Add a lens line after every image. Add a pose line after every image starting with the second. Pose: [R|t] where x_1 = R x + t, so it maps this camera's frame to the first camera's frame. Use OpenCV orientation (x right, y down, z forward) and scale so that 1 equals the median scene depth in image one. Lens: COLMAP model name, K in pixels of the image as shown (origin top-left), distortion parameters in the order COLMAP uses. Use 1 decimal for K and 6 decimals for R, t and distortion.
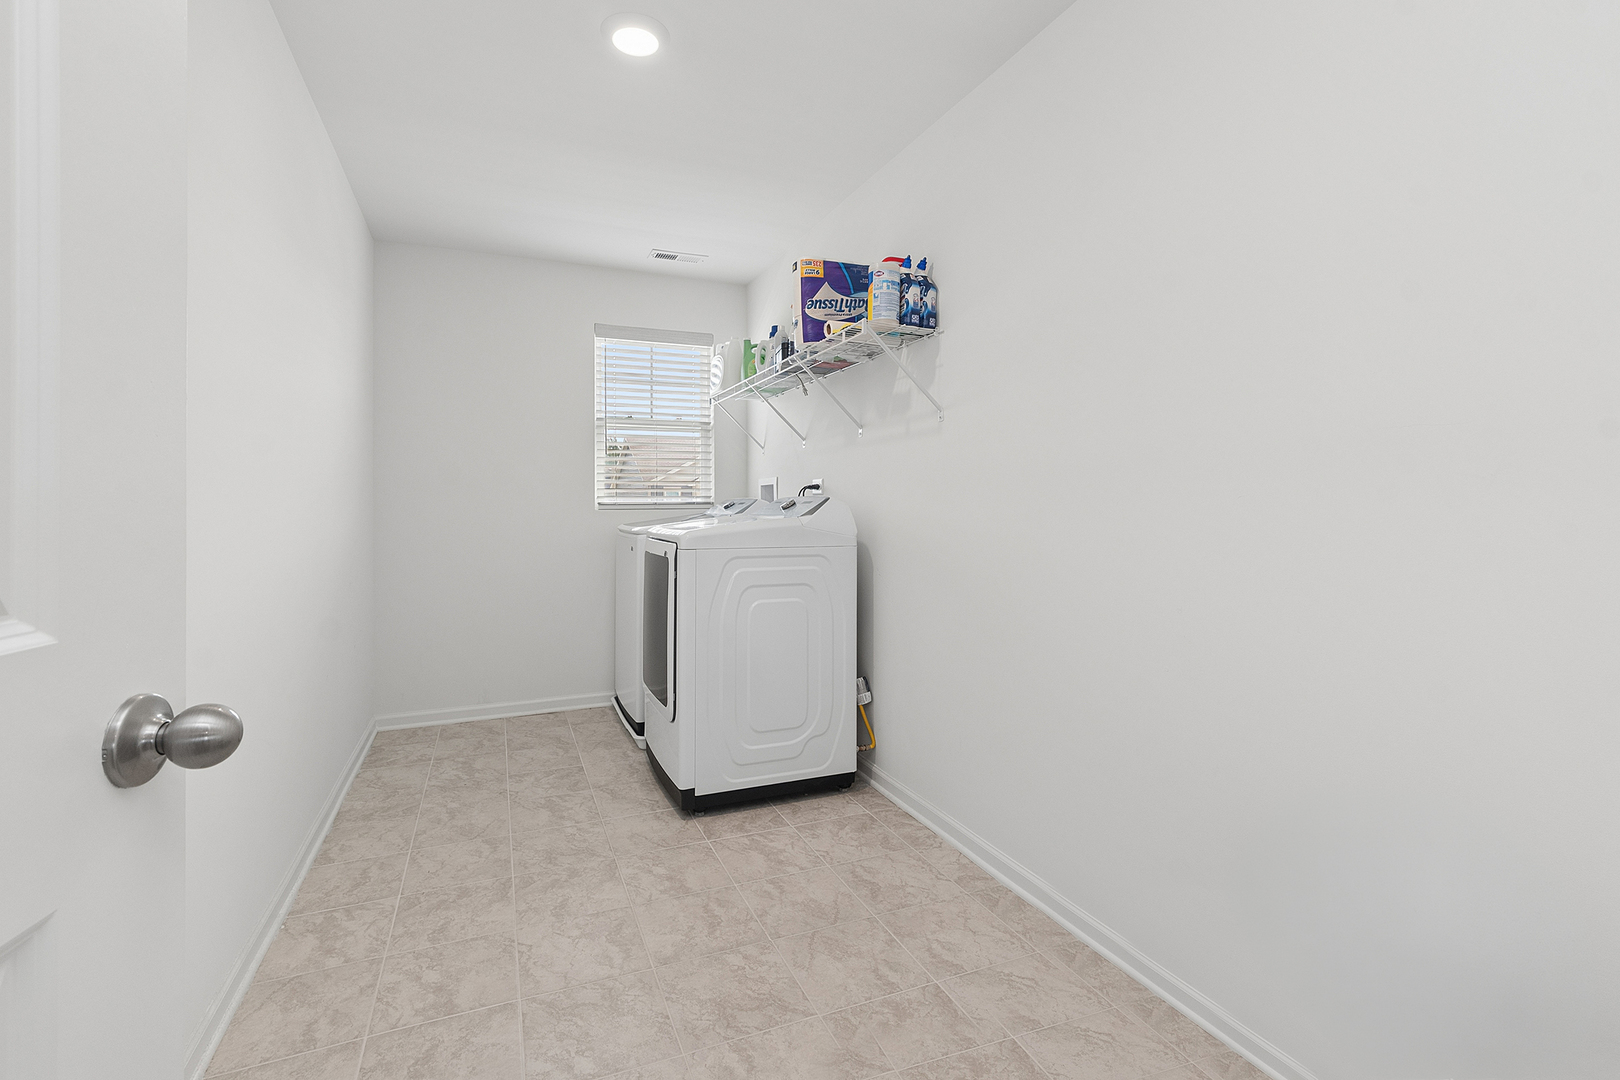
lens RADIAL K [[722.1, 0, 806.8], [0, 722.1, 528.4], [0, 0, 1]] dist [-0.002845, -0.000343]
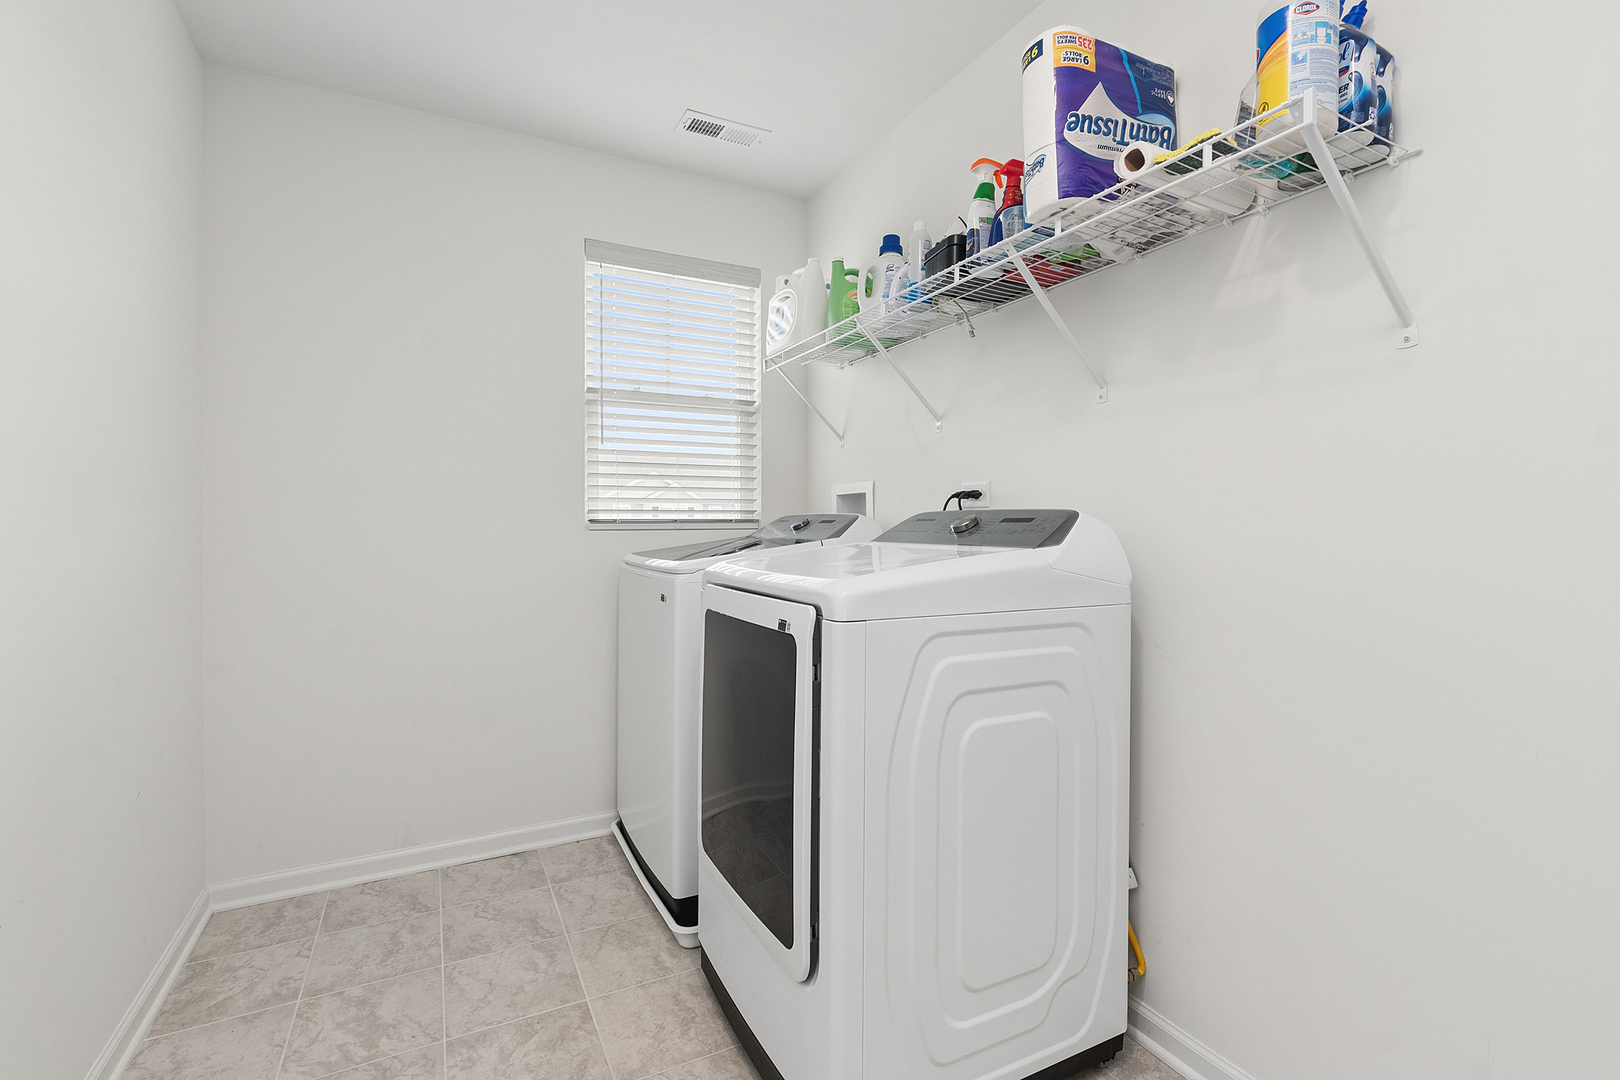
lens RADIAL K [[731.1, 0, 806.5], [0, 731.1, 547.7], [0, 0, 1]] dist [0.001192, 0.000627]
pose [[0.997628, 0.001200, 0.068832, -0.172562], [-0.001291, 0.999998, 0.001275, -0.014144], [-0.068830, -0.001361, 0.997627, 0.411596]]
